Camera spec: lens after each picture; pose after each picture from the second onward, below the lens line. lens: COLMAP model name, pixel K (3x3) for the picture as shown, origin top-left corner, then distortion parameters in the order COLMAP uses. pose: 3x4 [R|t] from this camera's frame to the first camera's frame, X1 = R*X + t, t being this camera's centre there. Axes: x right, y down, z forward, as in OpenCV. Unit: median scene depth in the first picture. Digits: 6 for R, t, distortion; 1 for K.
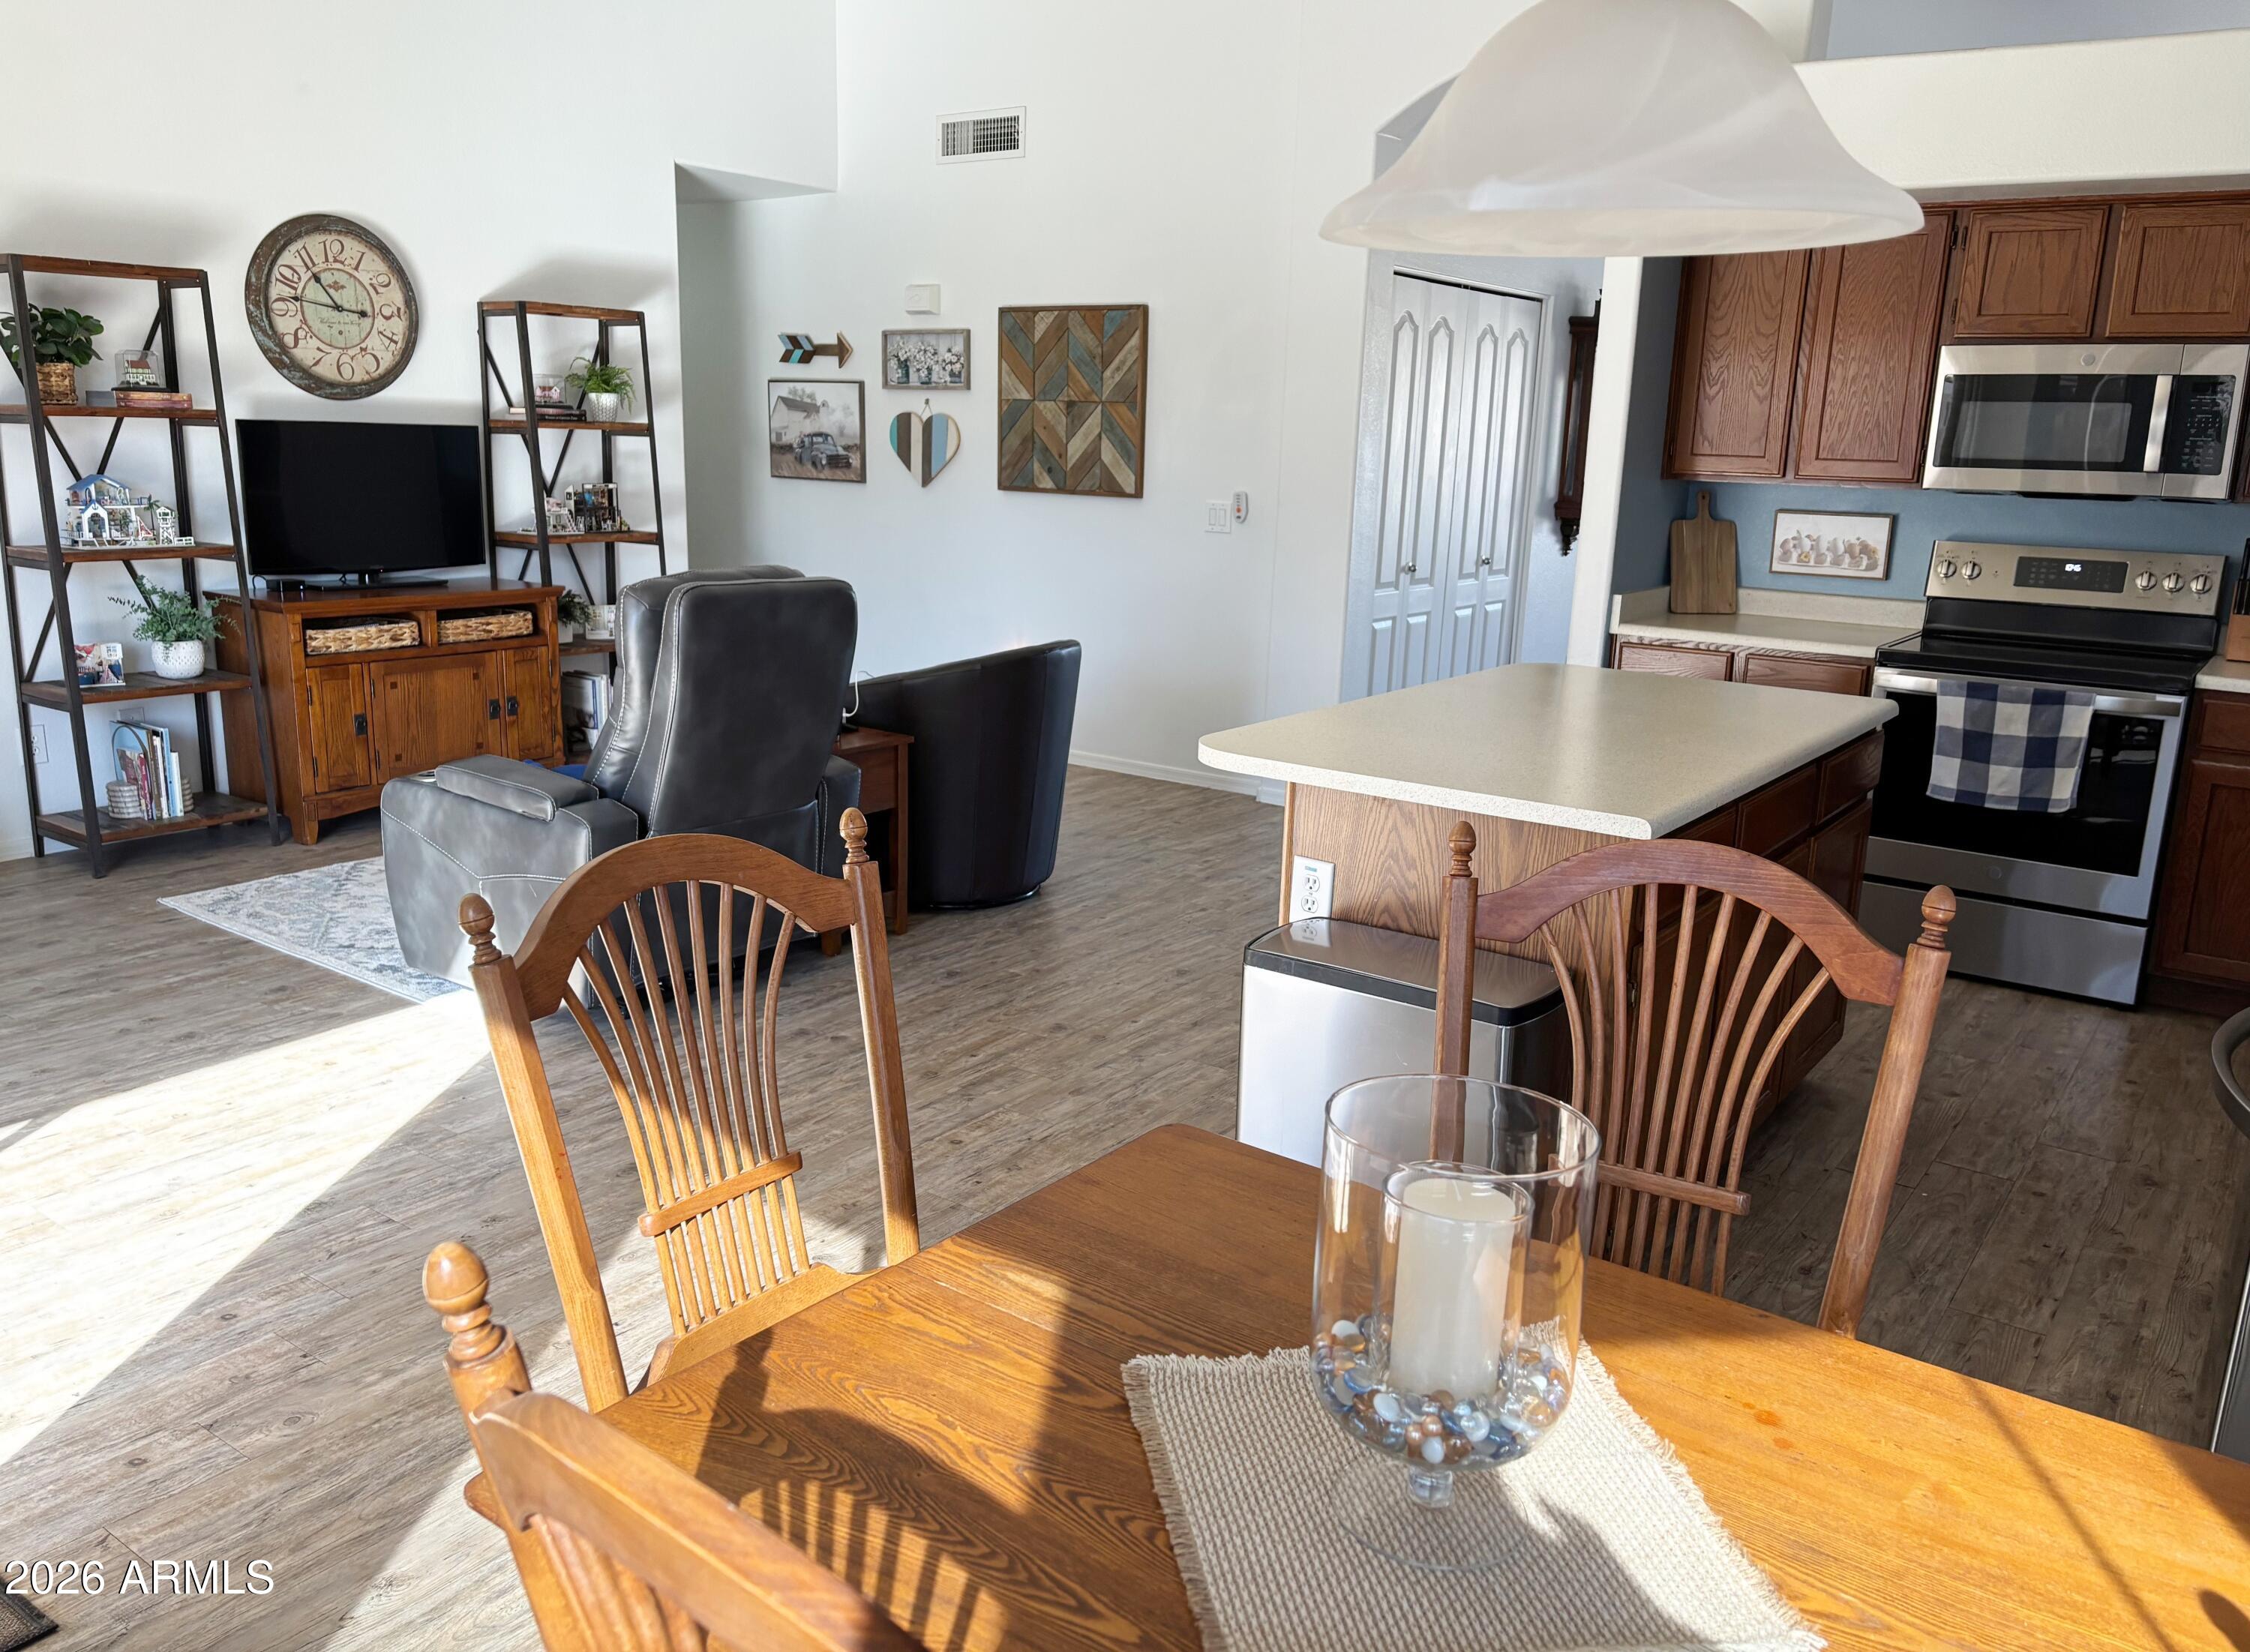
lens RADIAL K [[1707.6, 0, 1121.3], [0, 1707.6, 847.1], [0, 0, 1]] dist [0.008198, -0.014122]
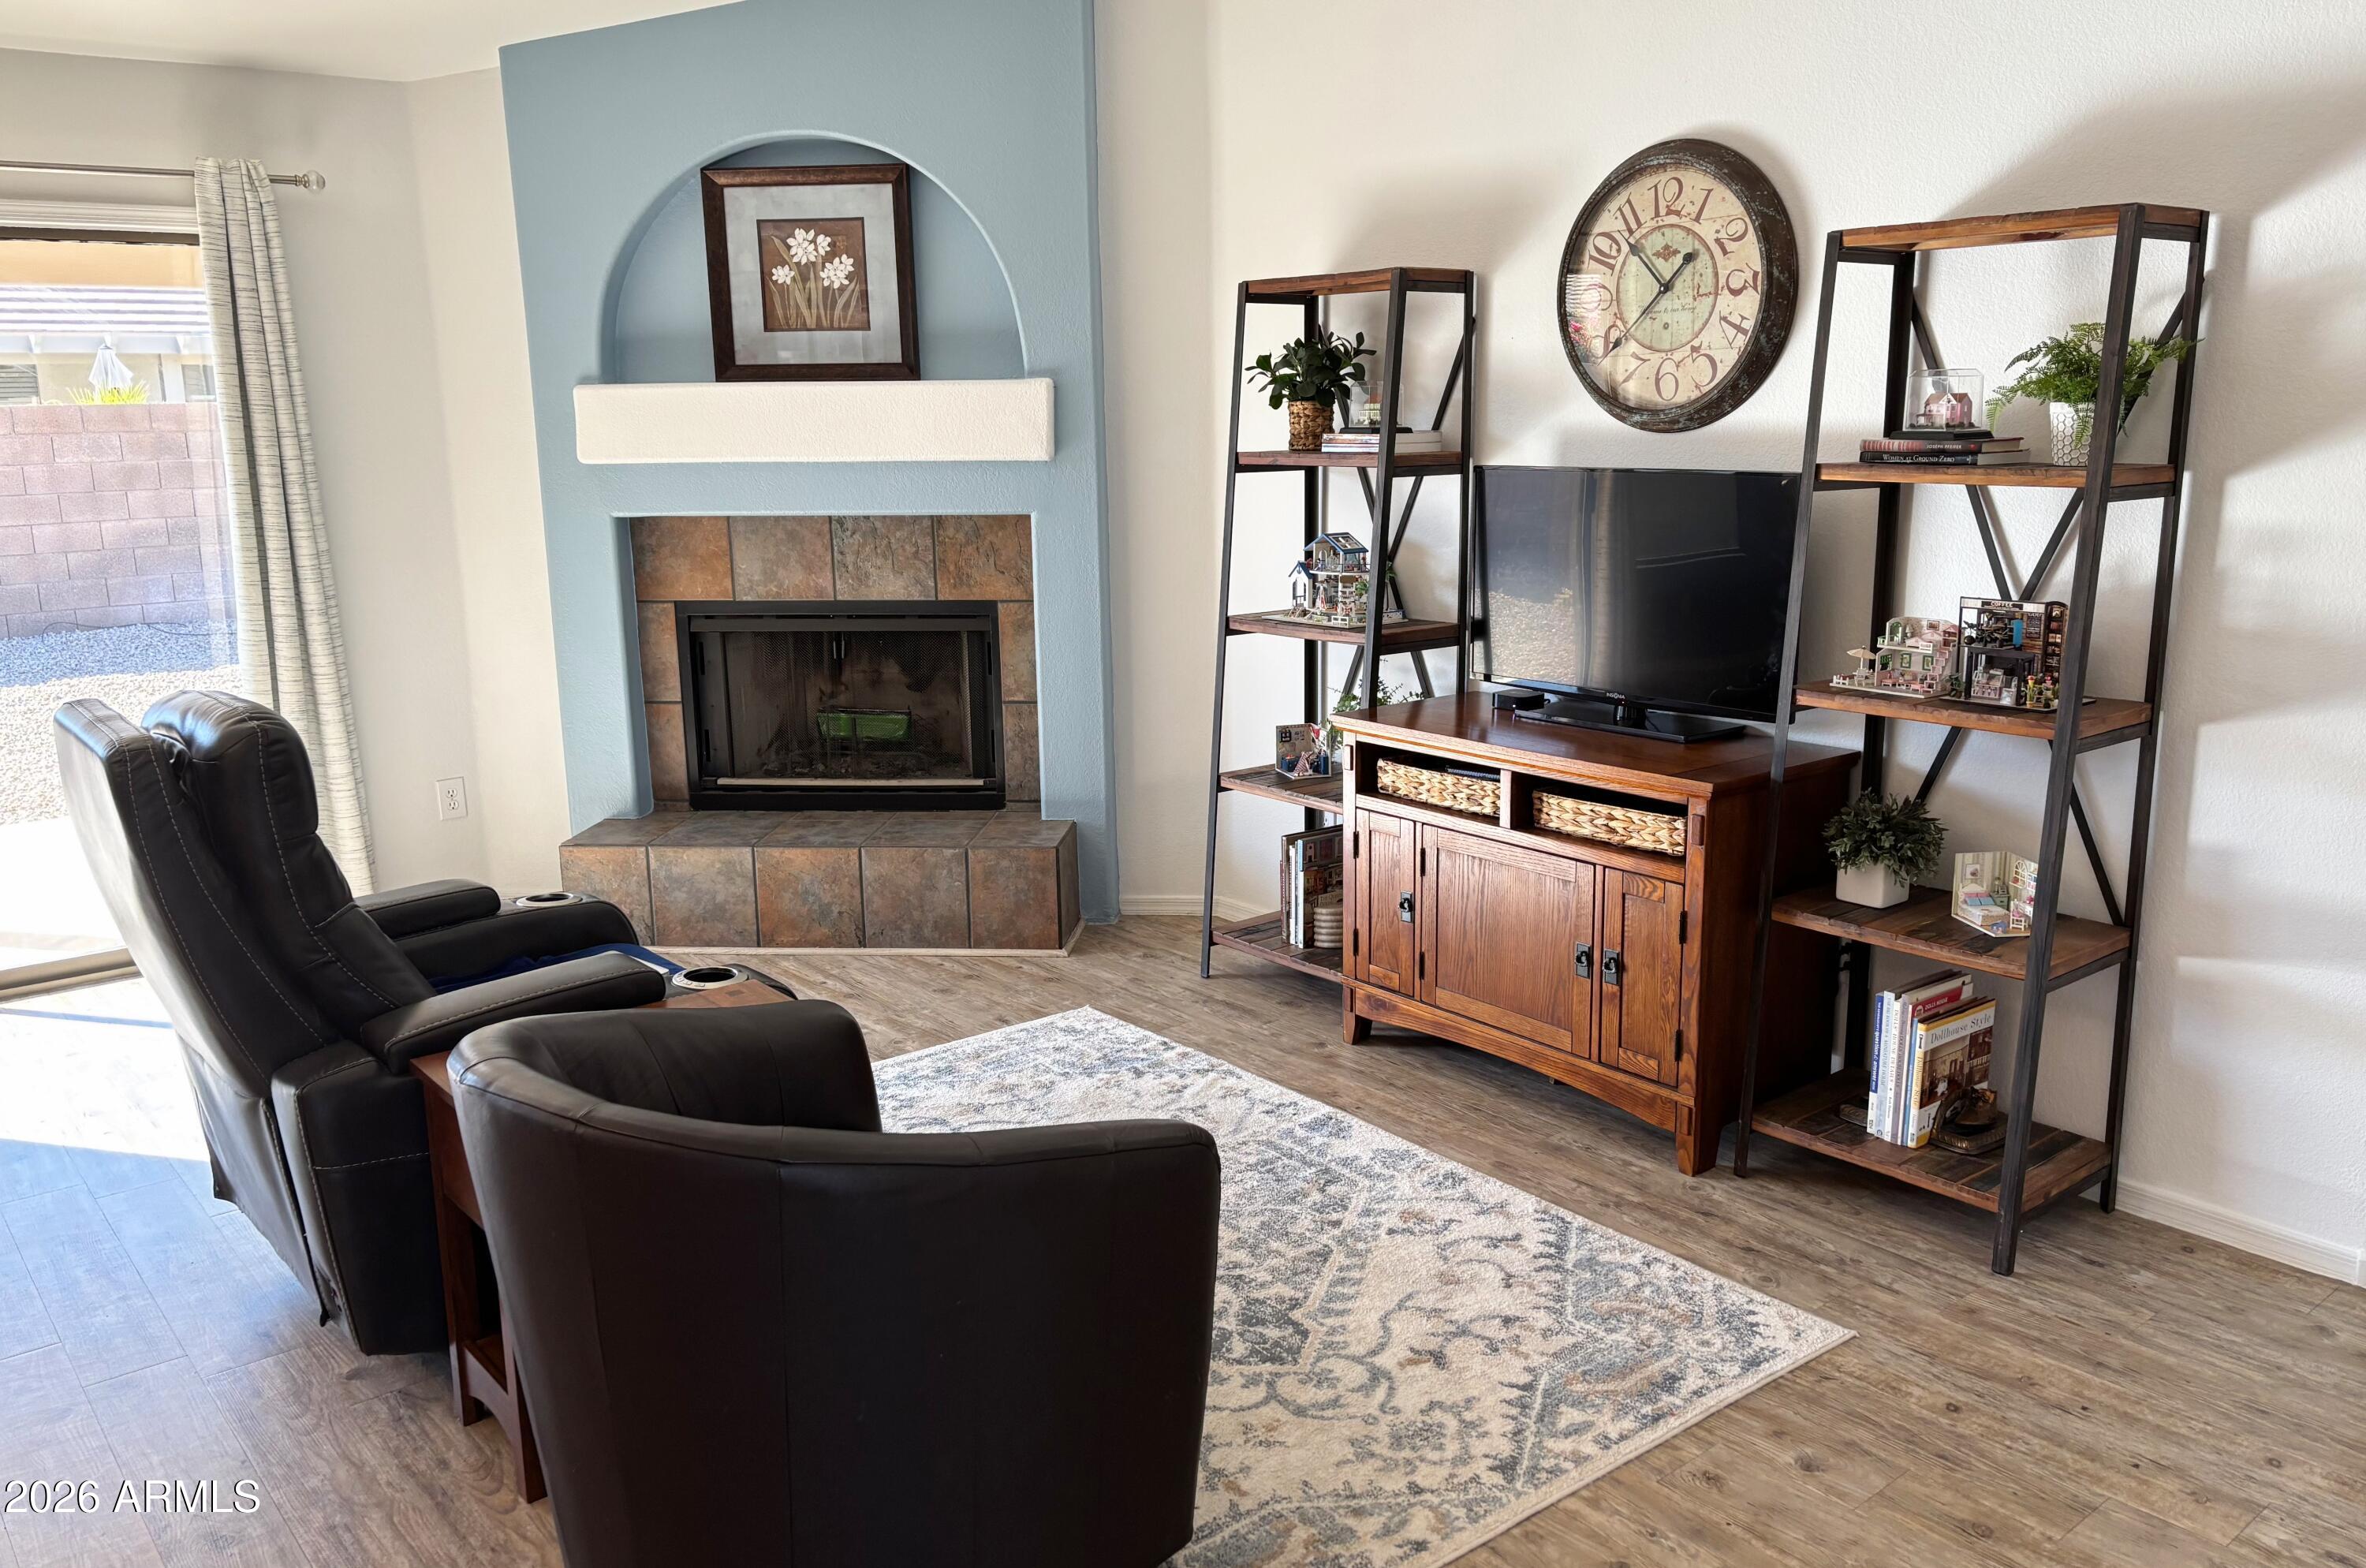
lens RADIAL K [[1812.2, 0, 1179.3], [0, 1812.2, 775.3], [0, 0, 1]] dist [0.000298, 0.002102]
pose [[-0.263869, 0.178472, -0.947903, 0.246492], [-0.209205, 0.948750, 0.236868, -0.263384], [0.941598, 0.260808, -0.213009, 1.010582]]
